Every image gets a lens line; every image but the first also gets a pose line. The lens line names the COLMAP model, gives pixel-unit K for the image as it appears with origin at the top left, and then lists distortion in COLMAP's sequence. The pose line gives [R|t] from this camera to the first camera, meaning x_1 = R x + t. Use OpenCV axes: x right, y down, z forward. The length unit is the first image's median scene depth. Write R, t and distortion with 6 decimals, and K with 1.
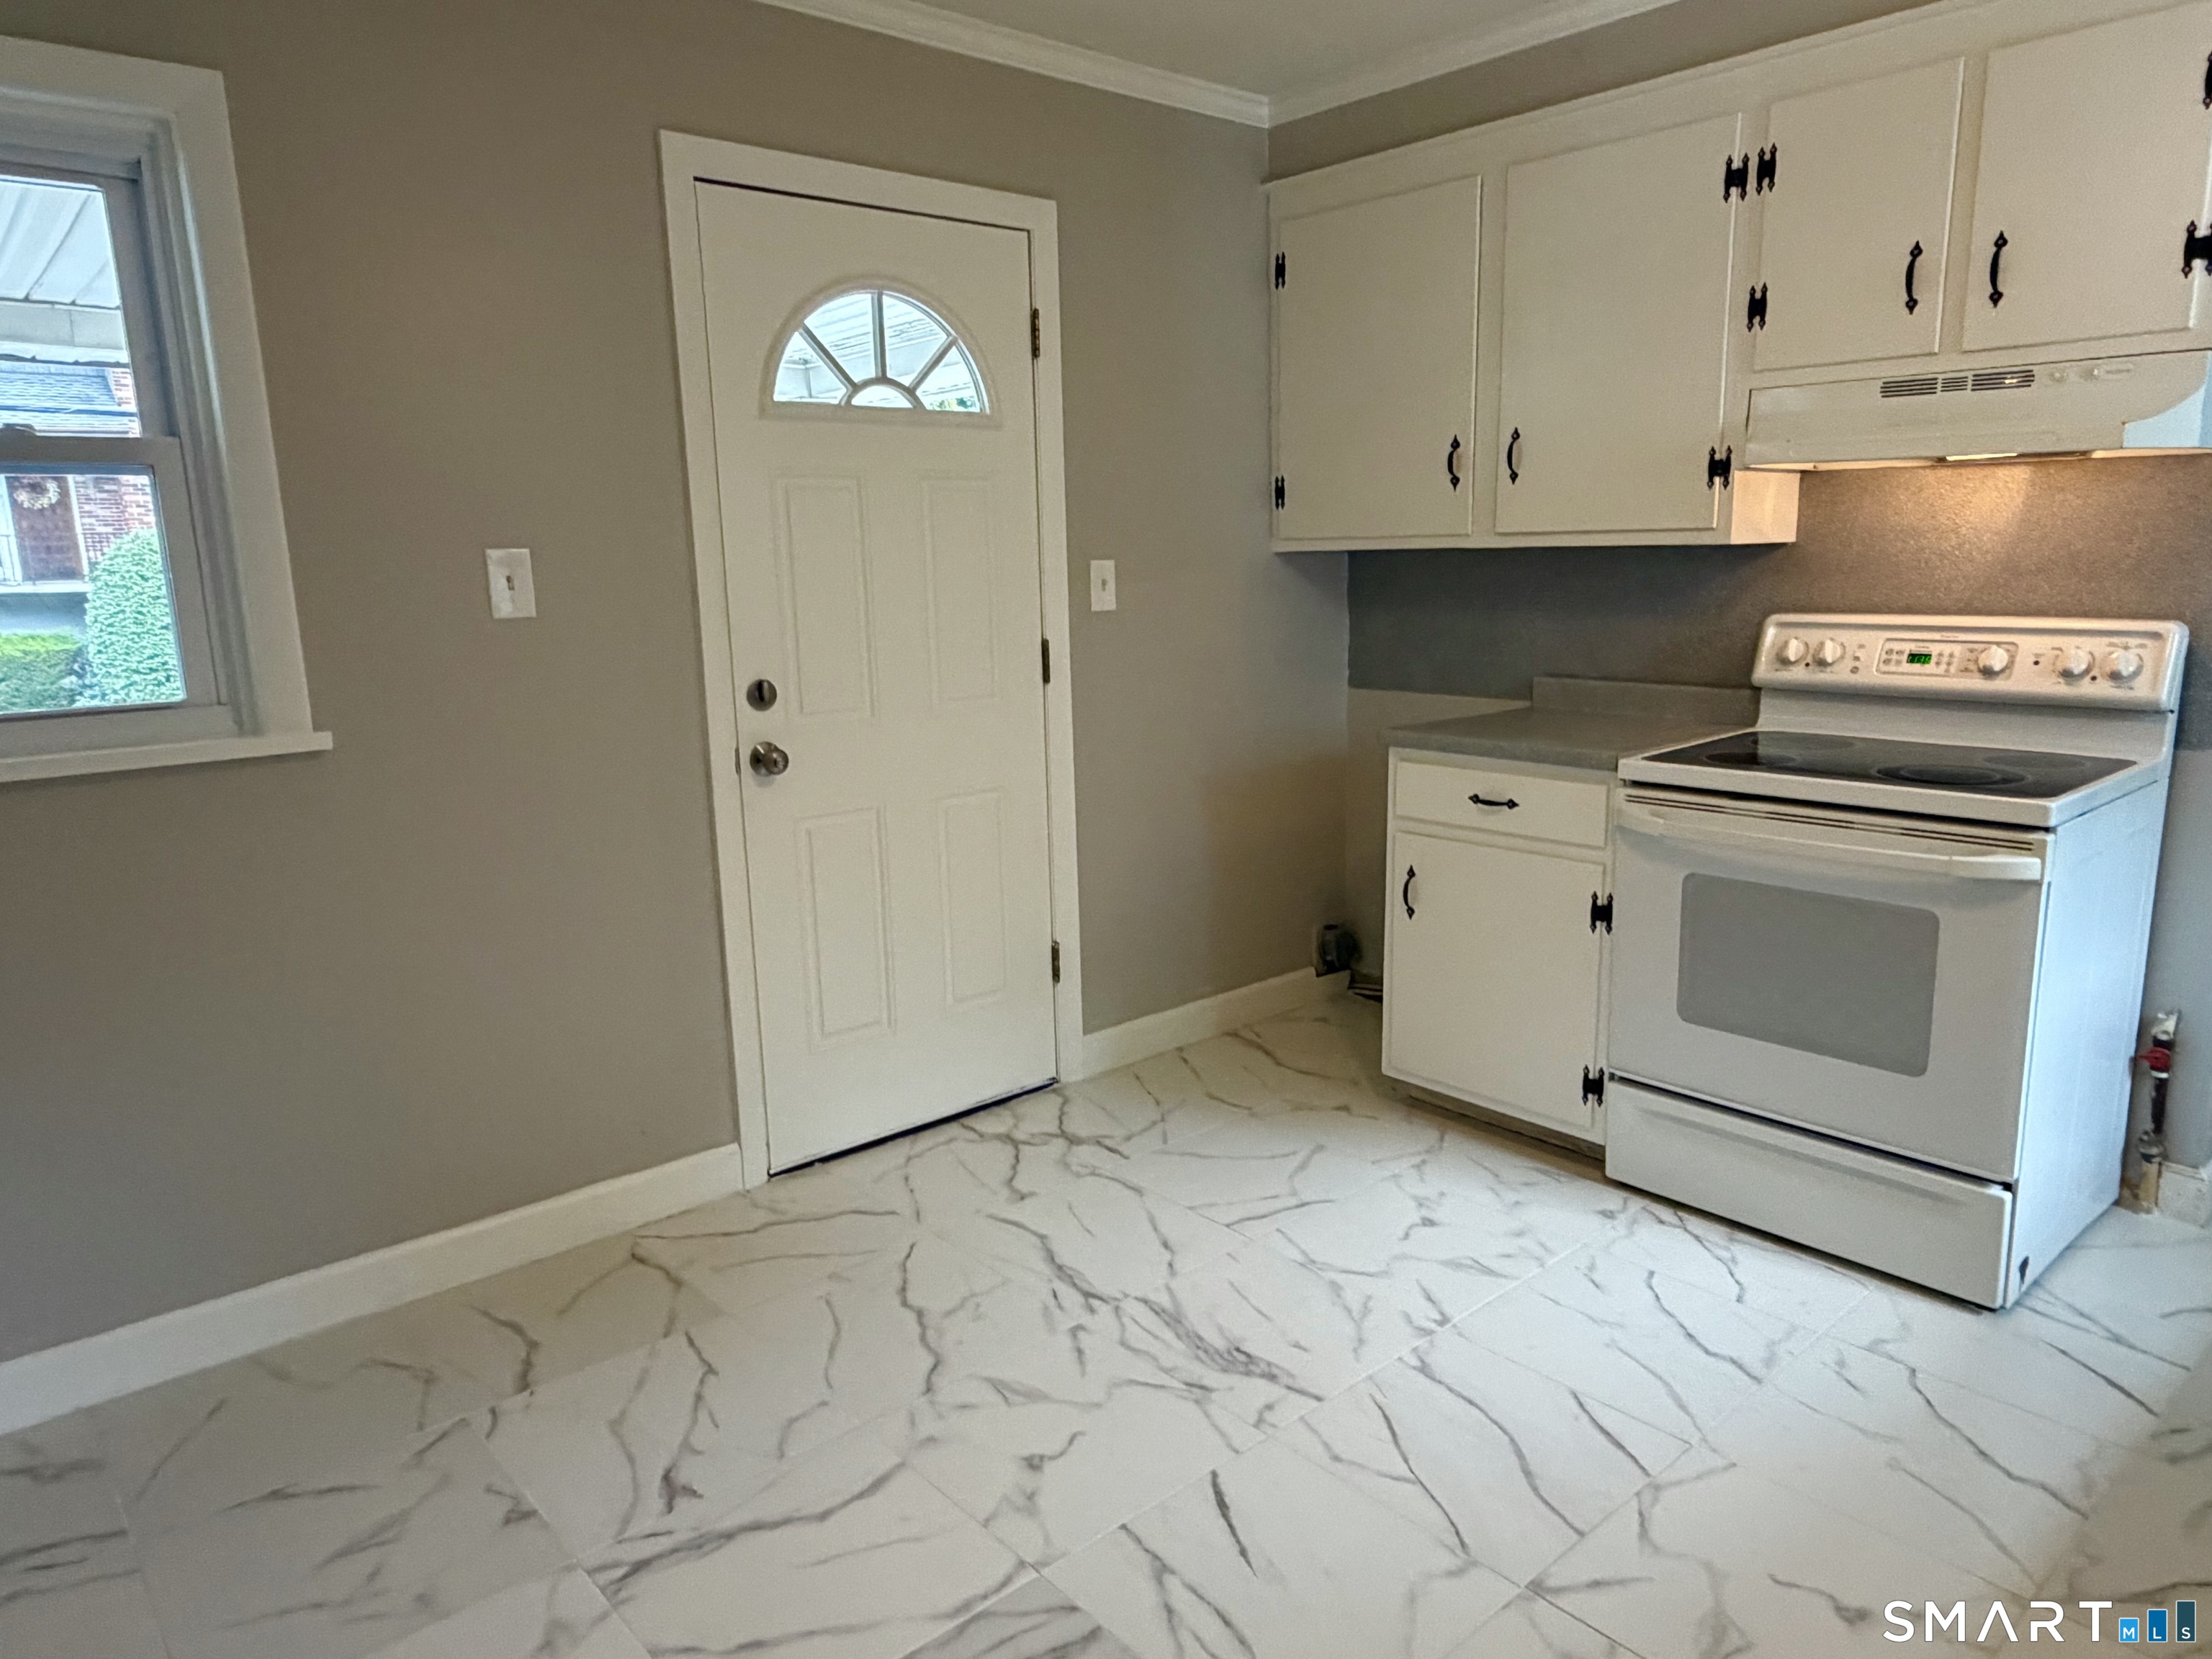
lens RADIAL K [[1450.2, 0, 1105.4], [0, 1450.2, 839.3], [0, 0, 1]] dist [0.000931, 0.000027]
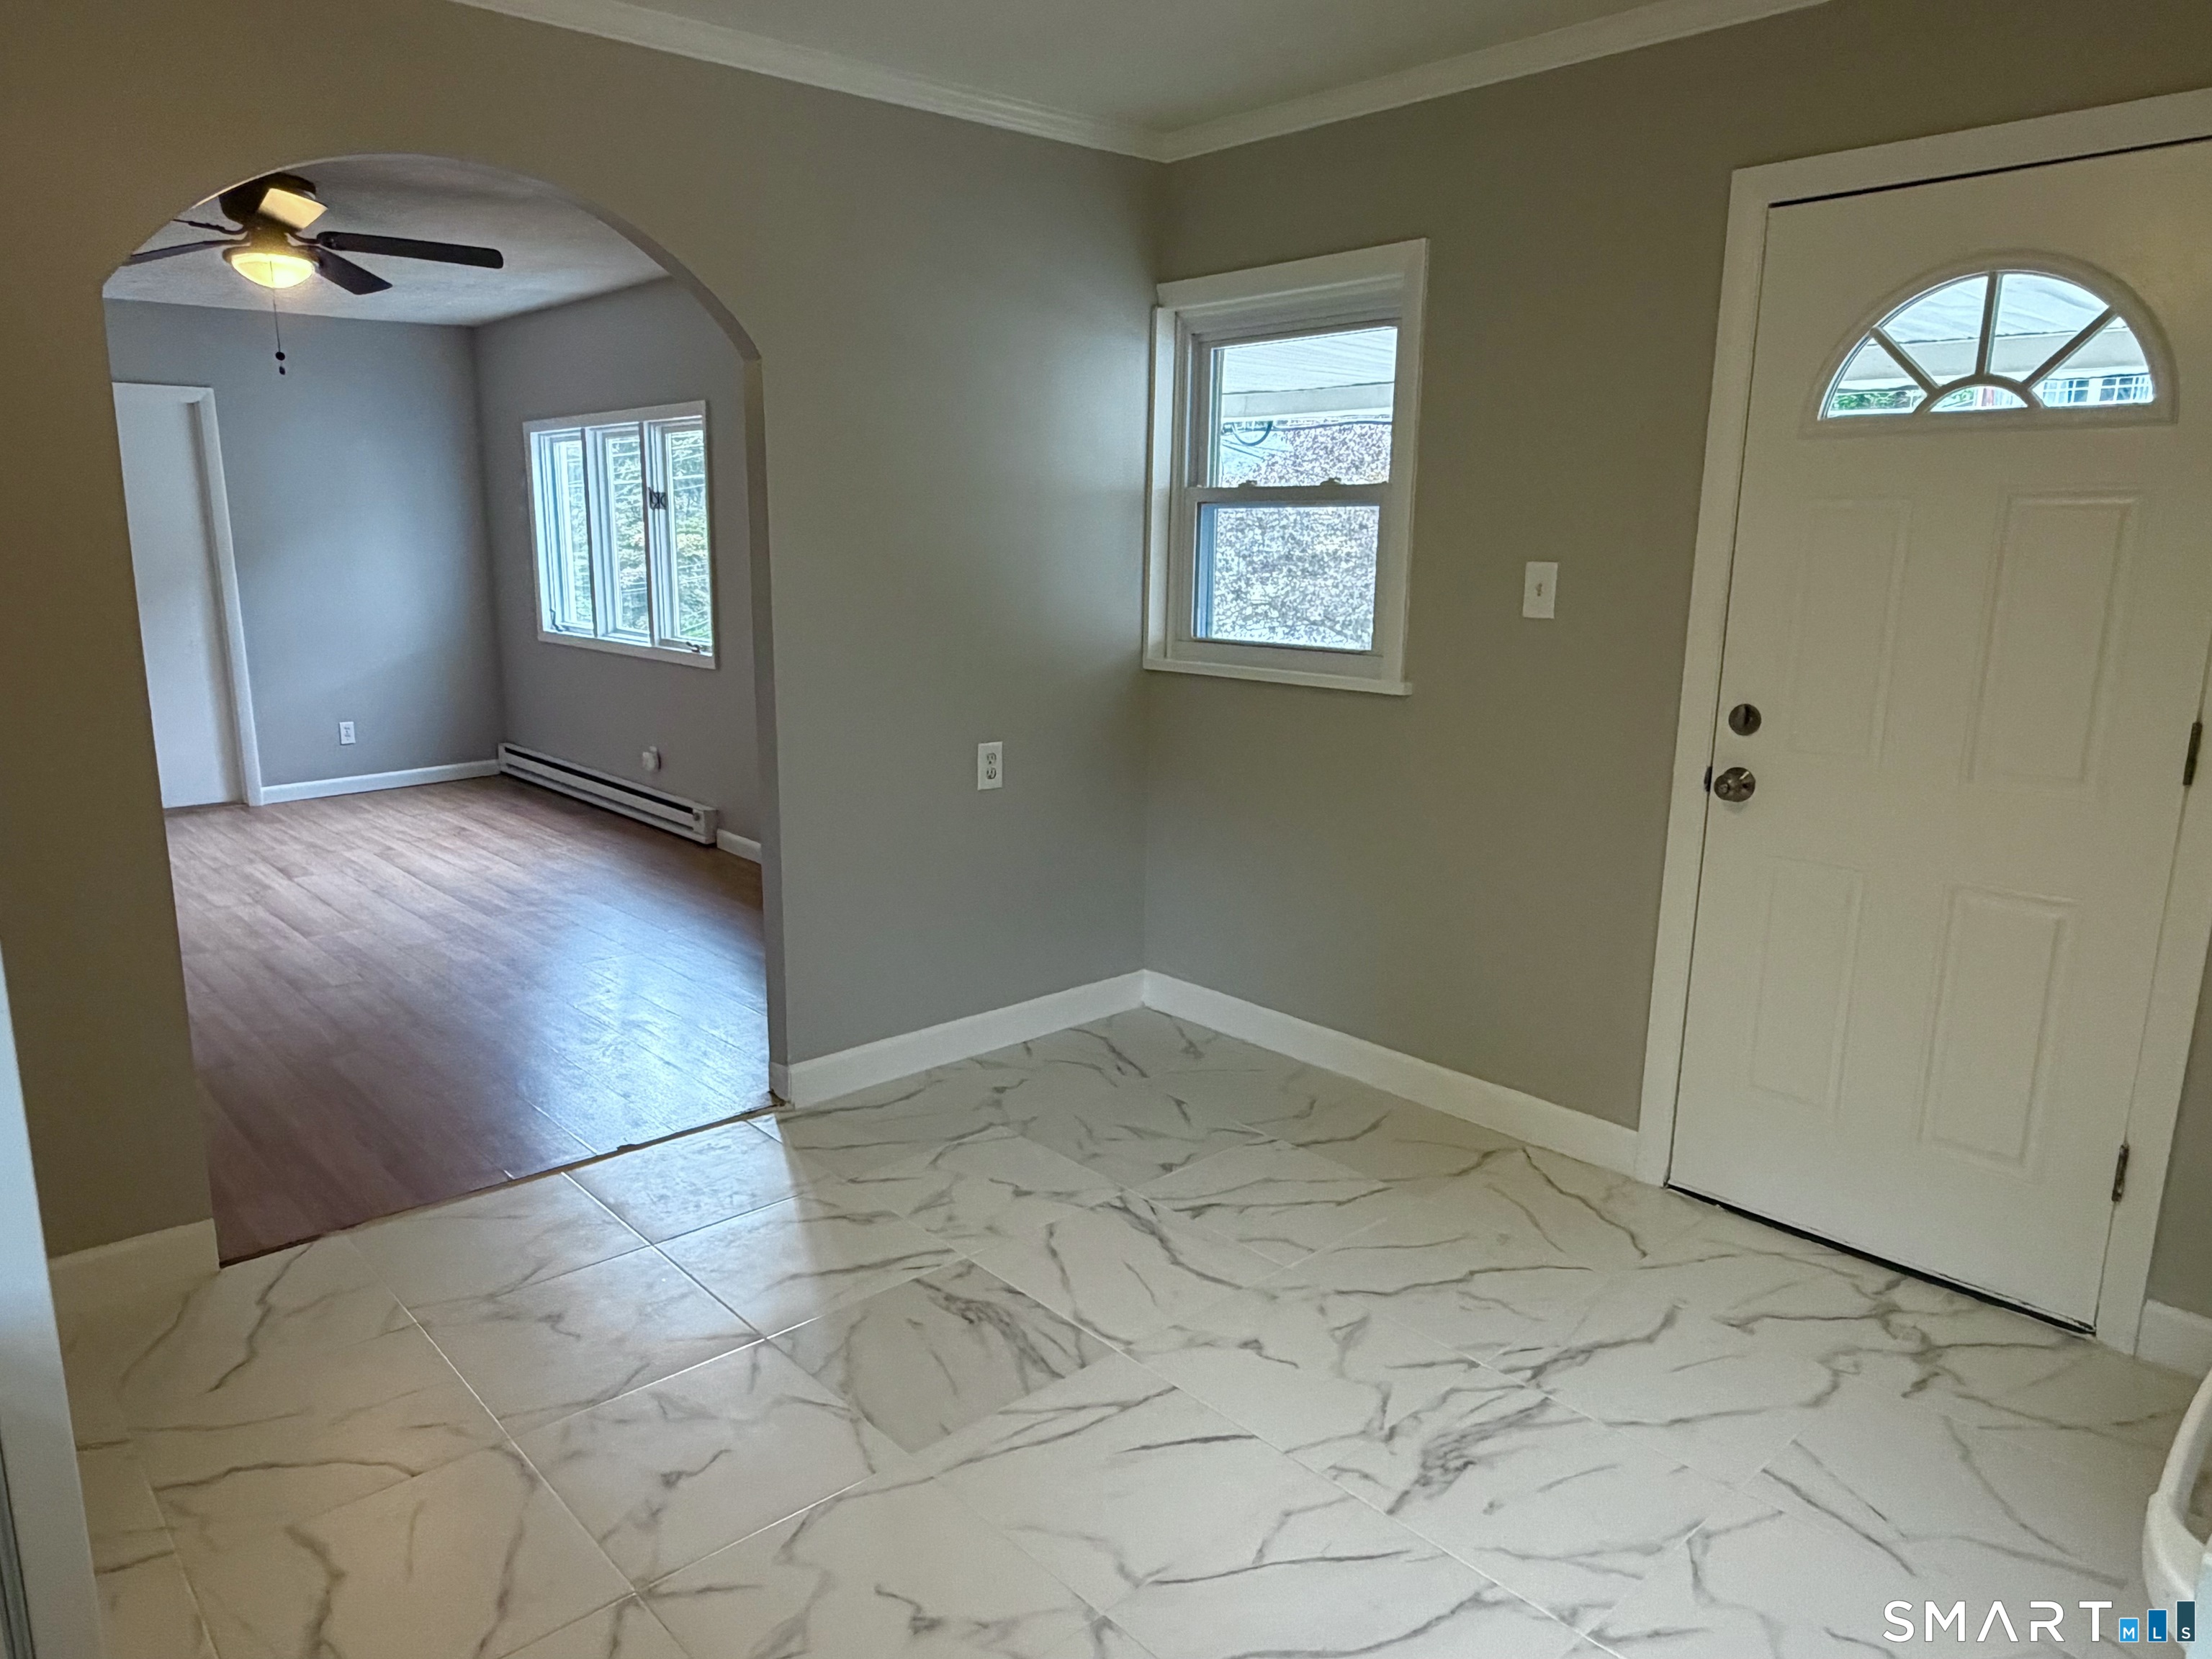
lens RADIAL K [[1450.2, 0, 1091.1], [0, 1450.2, 841.2], [0, 0, 1]] dist [0.000931, 0.000027]
pose [[0.012702, 0.230055, -0.973095, 0.761411], [-0.210932, 0.951890, 0.222289, -0.150754], [0.977418, 0.202433, 0.060617, 0.537843]]
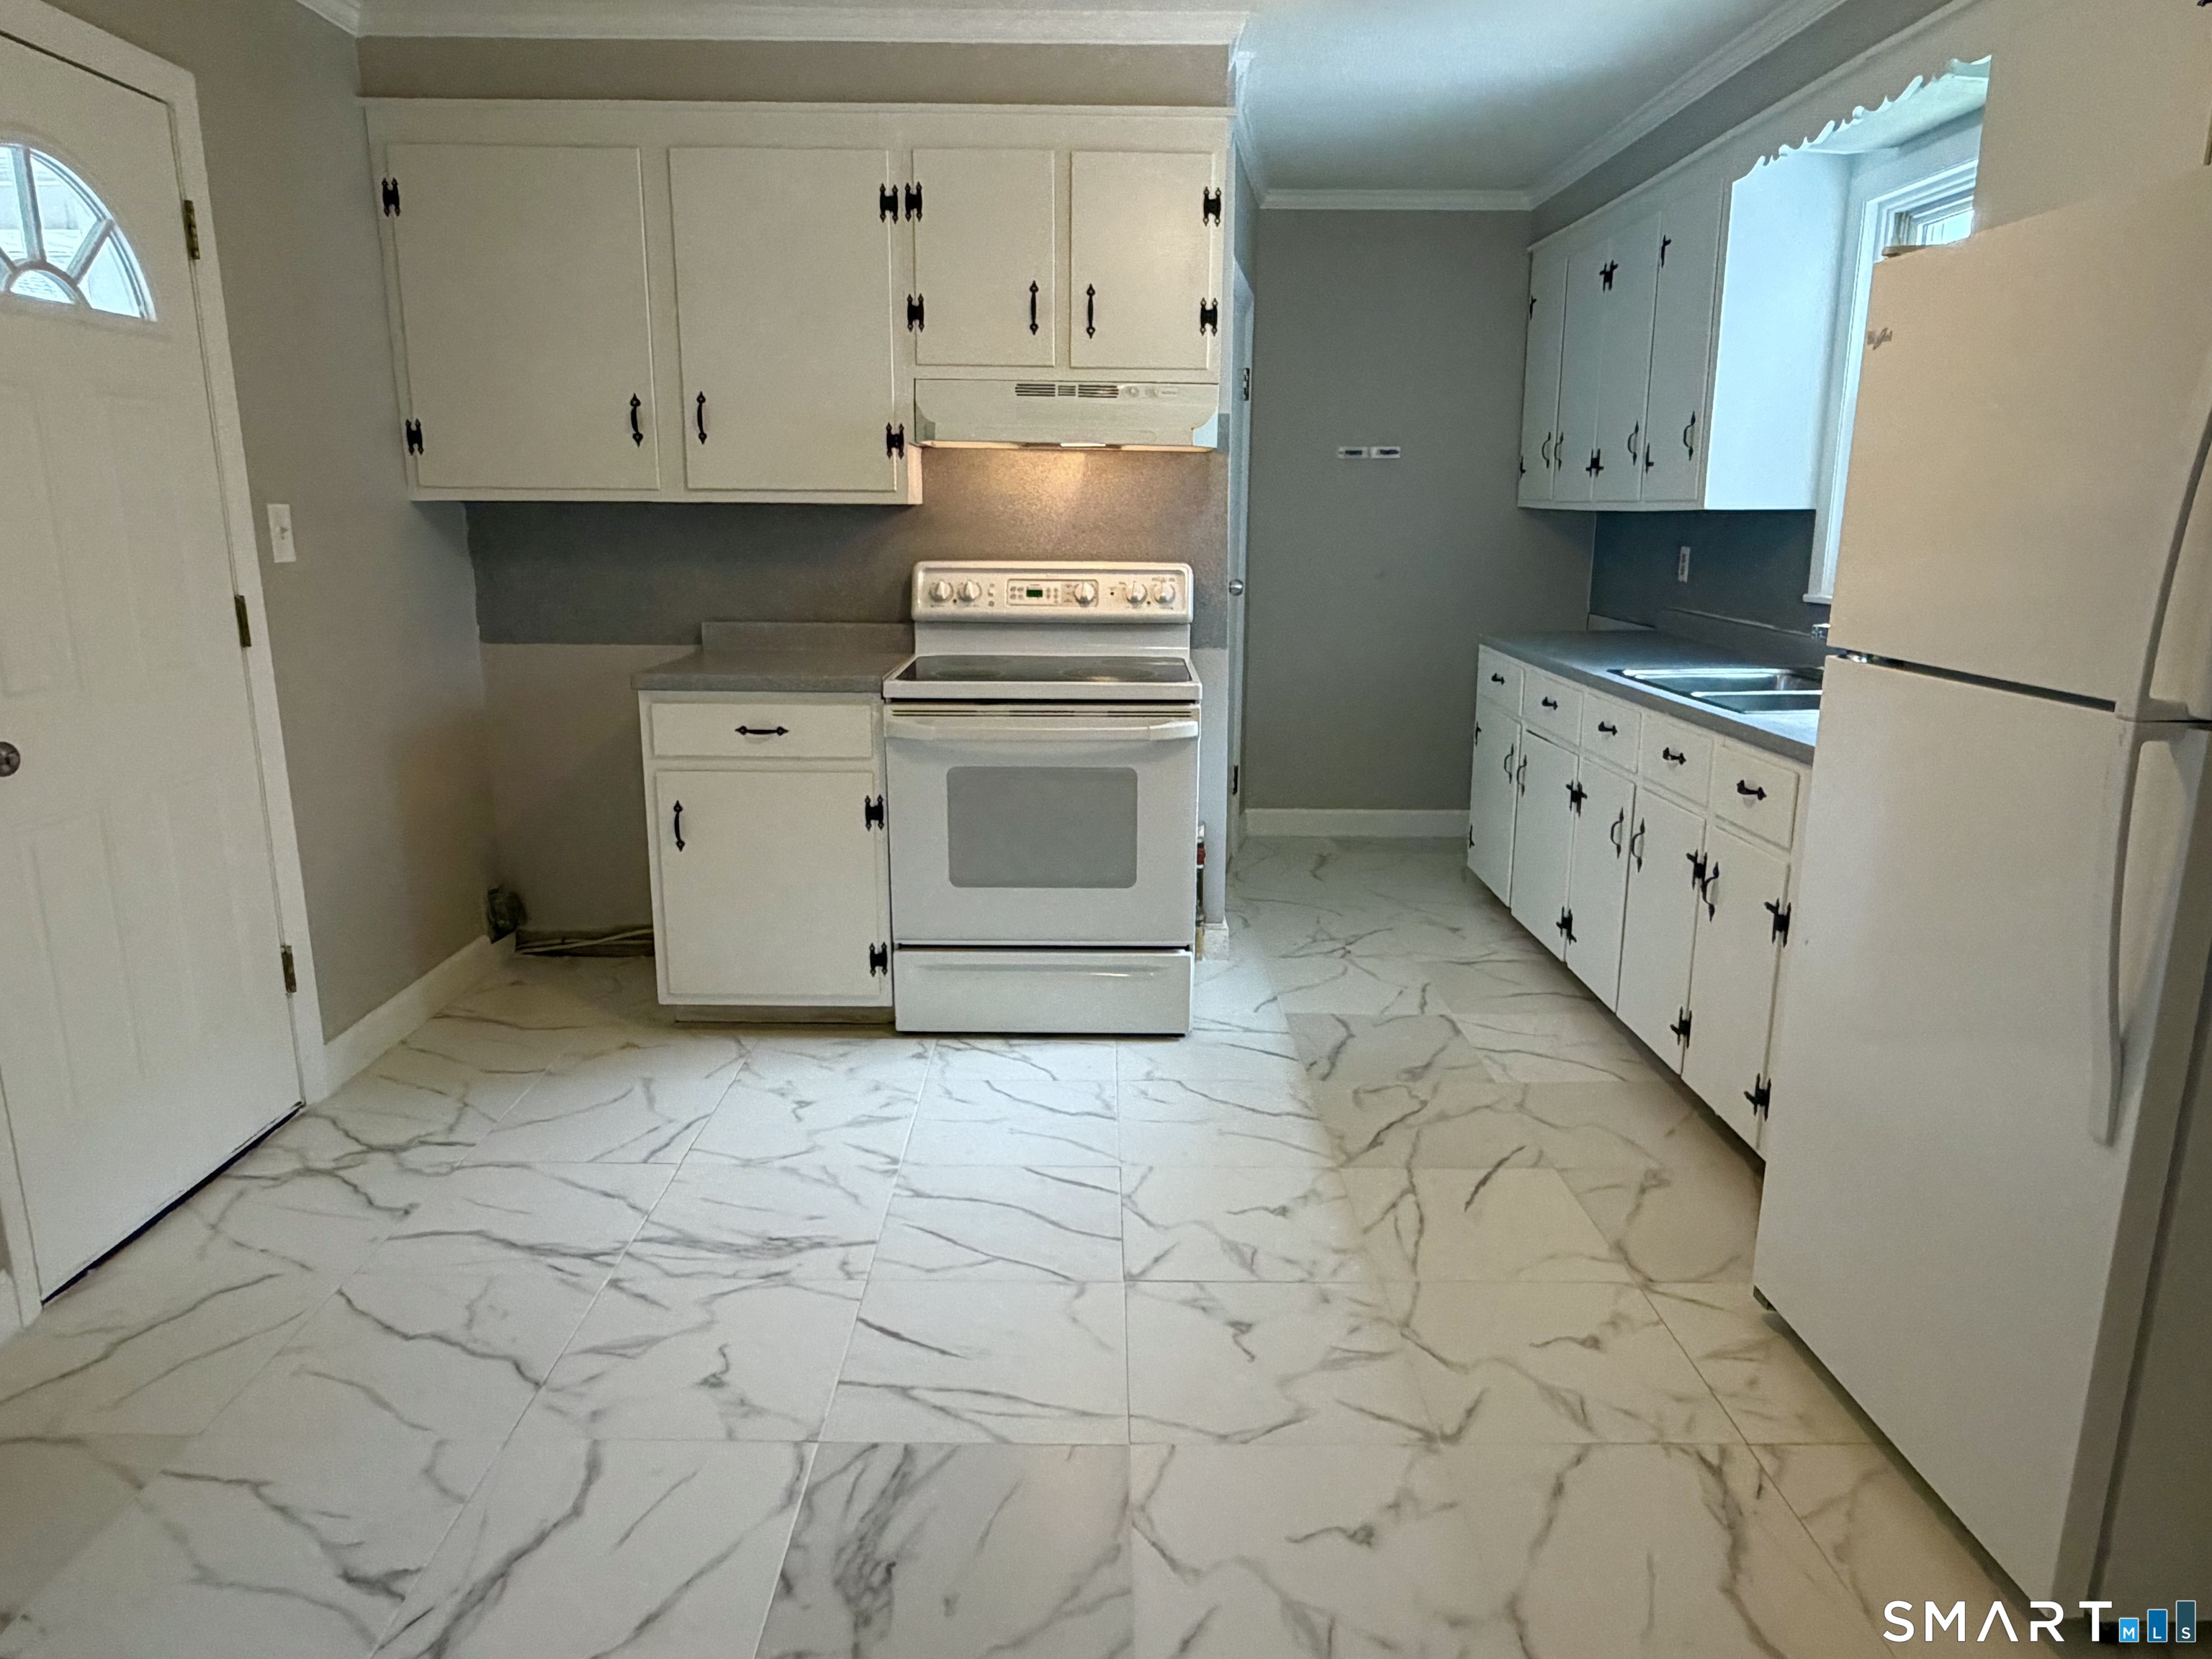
lens RADIAL K [[1450.2, 0, 1103.2], [0, 1450.2, 843.3], [0, 0, 1]] dist [0.000931, 0.000027]
pose [[0.654356, -0.147371, 0.741687, -0.432981], [0.128621, 0.988224, 0.082880, 0.001137], [-0.745168, 0.041163, 0.665606, 0.068726]]
